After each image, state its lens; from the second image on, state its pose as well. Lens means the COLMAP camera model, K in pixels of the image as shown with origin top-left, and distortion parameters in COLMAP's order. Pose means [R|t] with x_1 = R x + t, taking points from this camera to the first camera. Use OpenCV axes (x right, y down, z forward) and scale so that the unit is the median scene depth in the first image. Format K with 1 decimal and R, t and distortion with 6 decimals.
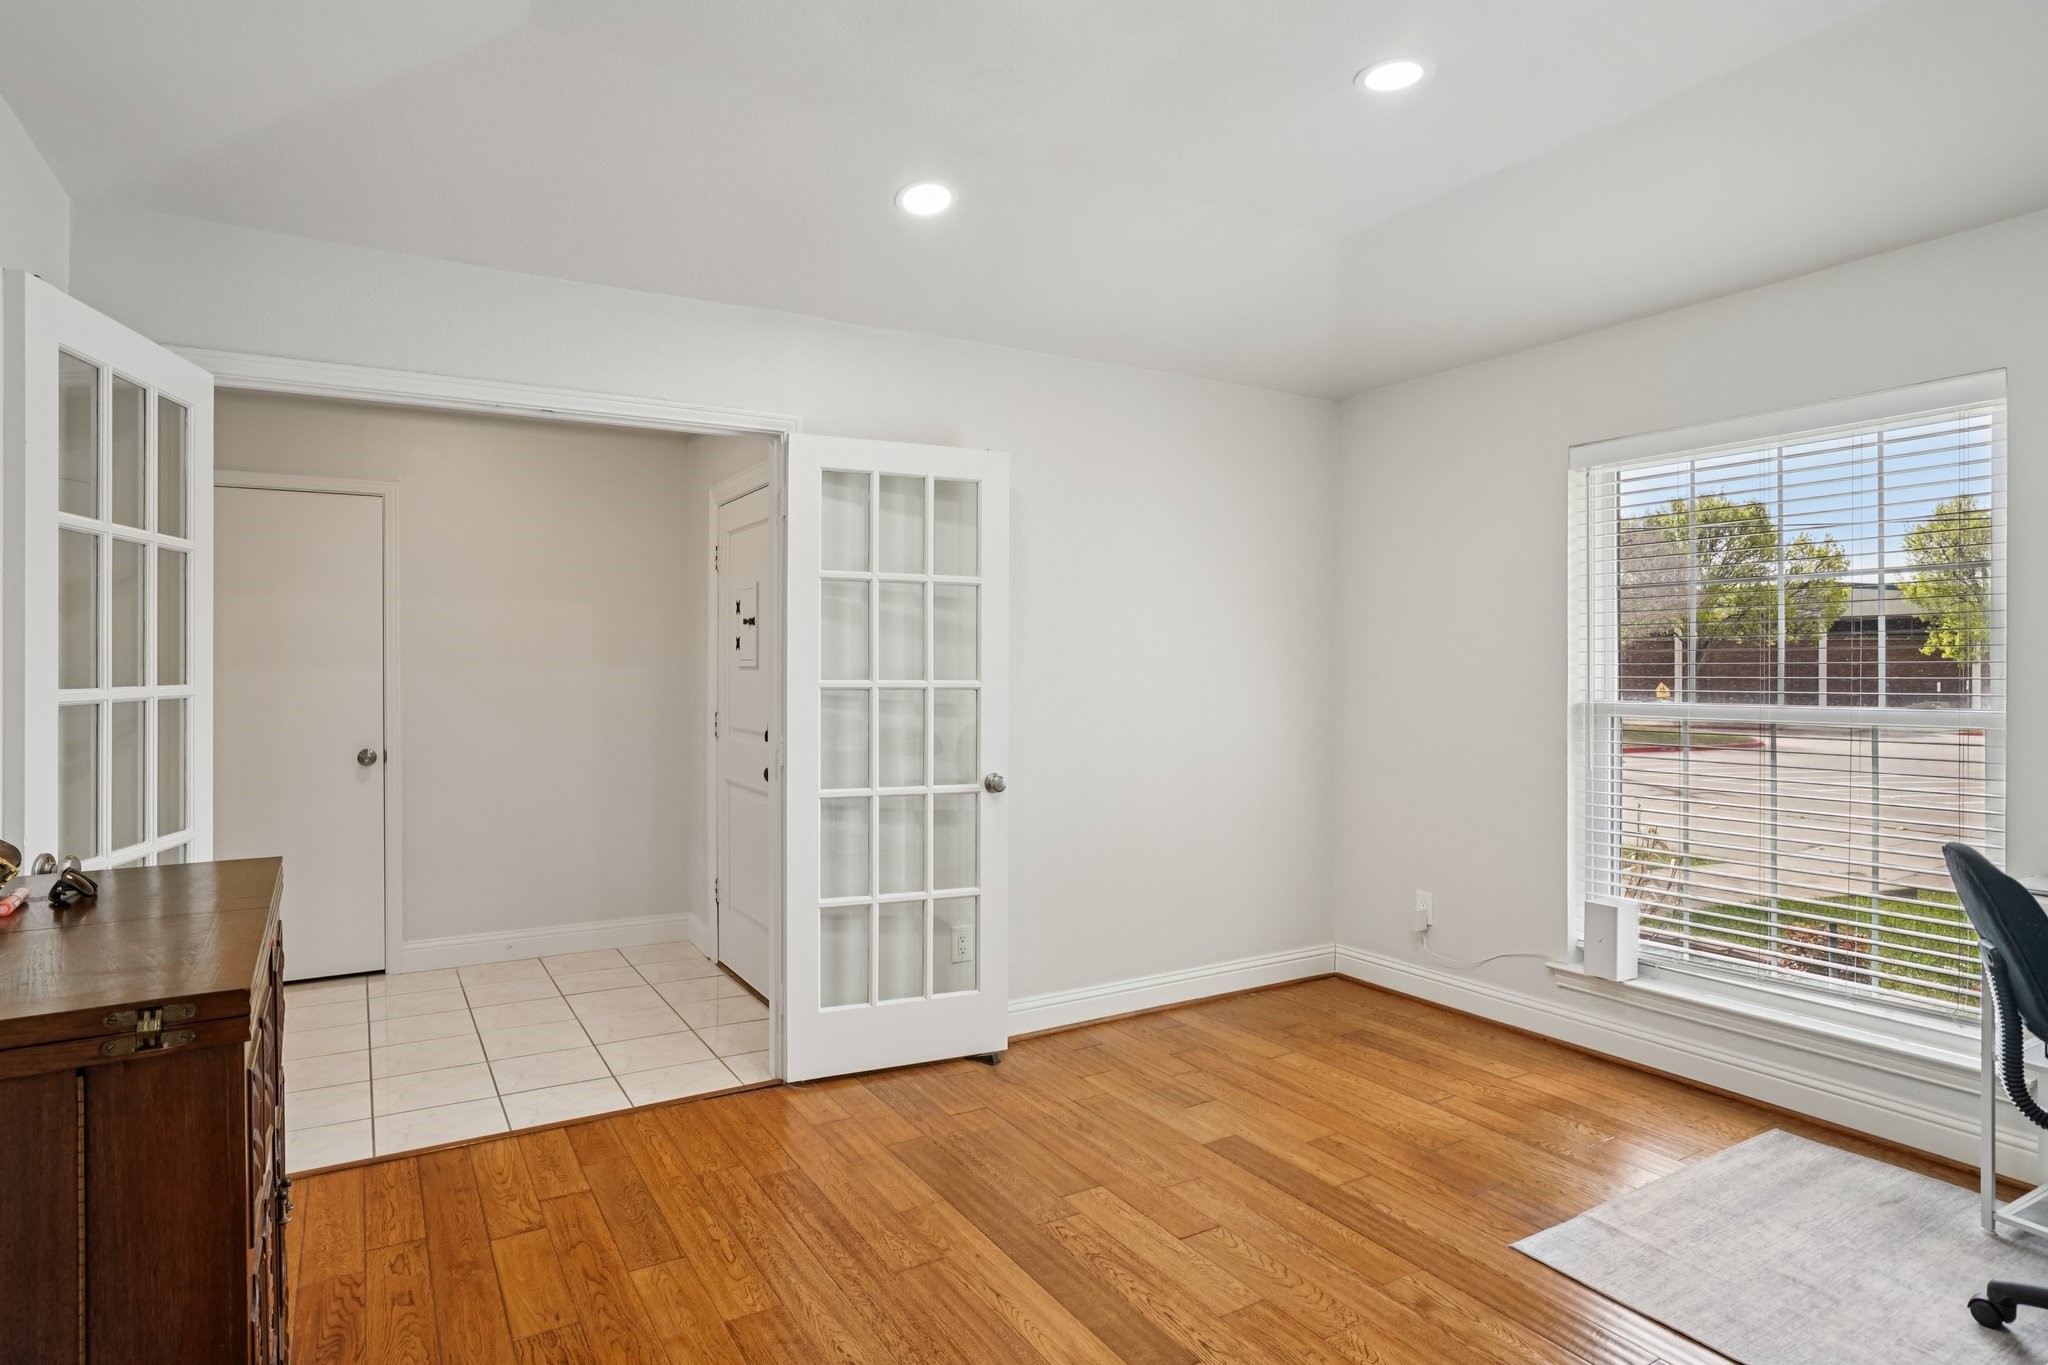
lens RADIAL K [[1130.6, 0, 1024.0], [0, 1130.6, 682.5], [0, 0, 1]] dist [-0.002740, -0.000838]
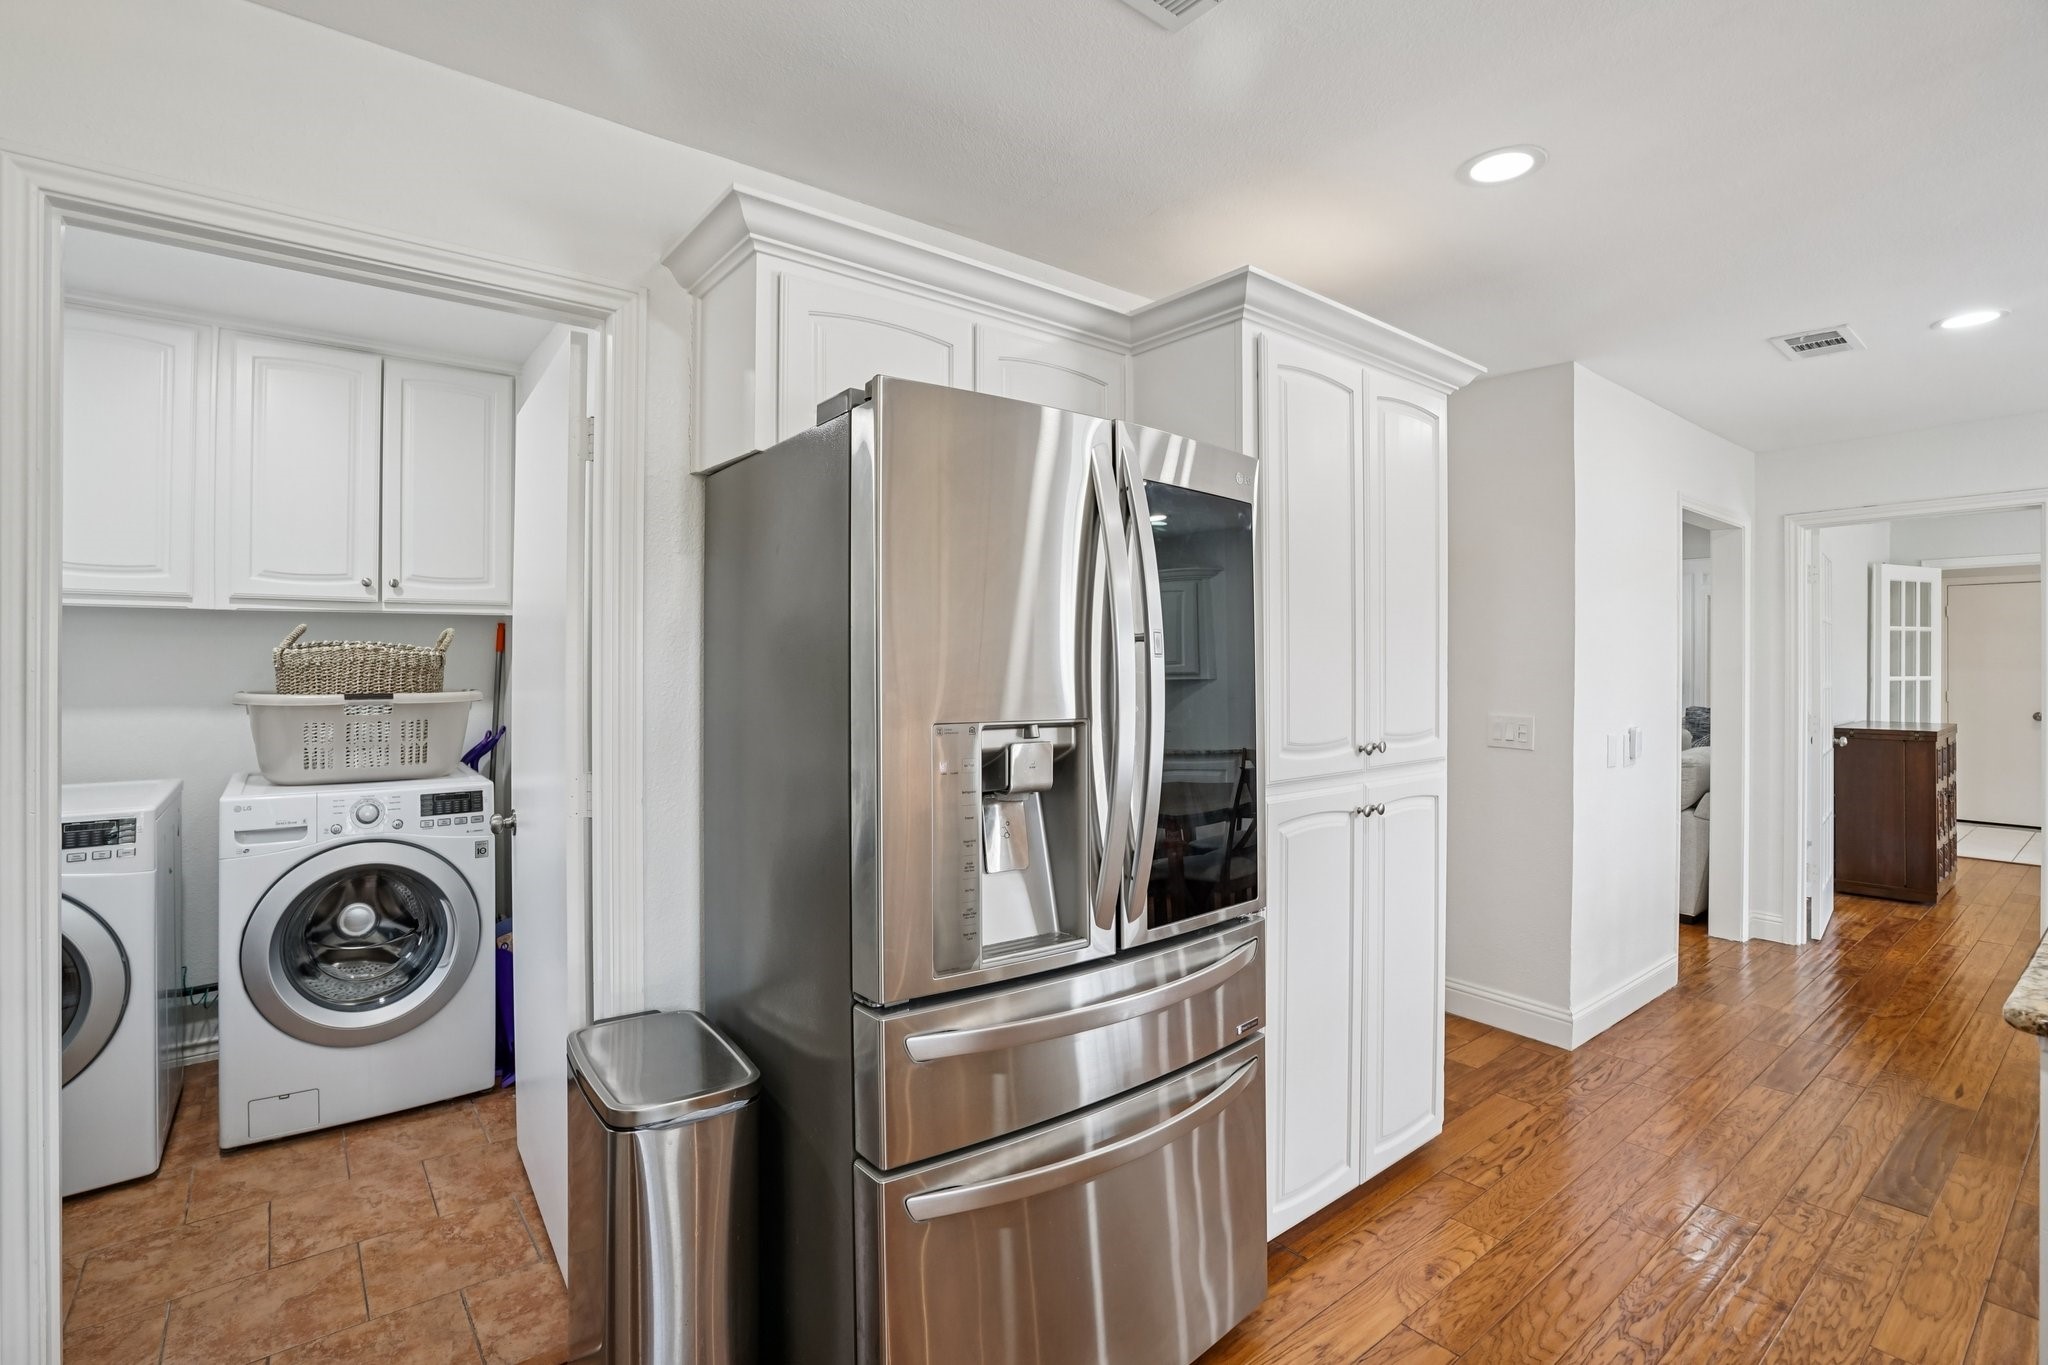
lens RADIAL K [[947.4, 0, 1020.7], [0, 947.4, 668.3], [0, 0, 1]] dist [-0.041198, 0.014173]
pose [[0.141077, -0.003432, -0.989993, 1.414016], [-0.008159, 0.999956, -0.004629, 0.013443], [0.989965, 0.008730, 0.141043, -1.830964]]
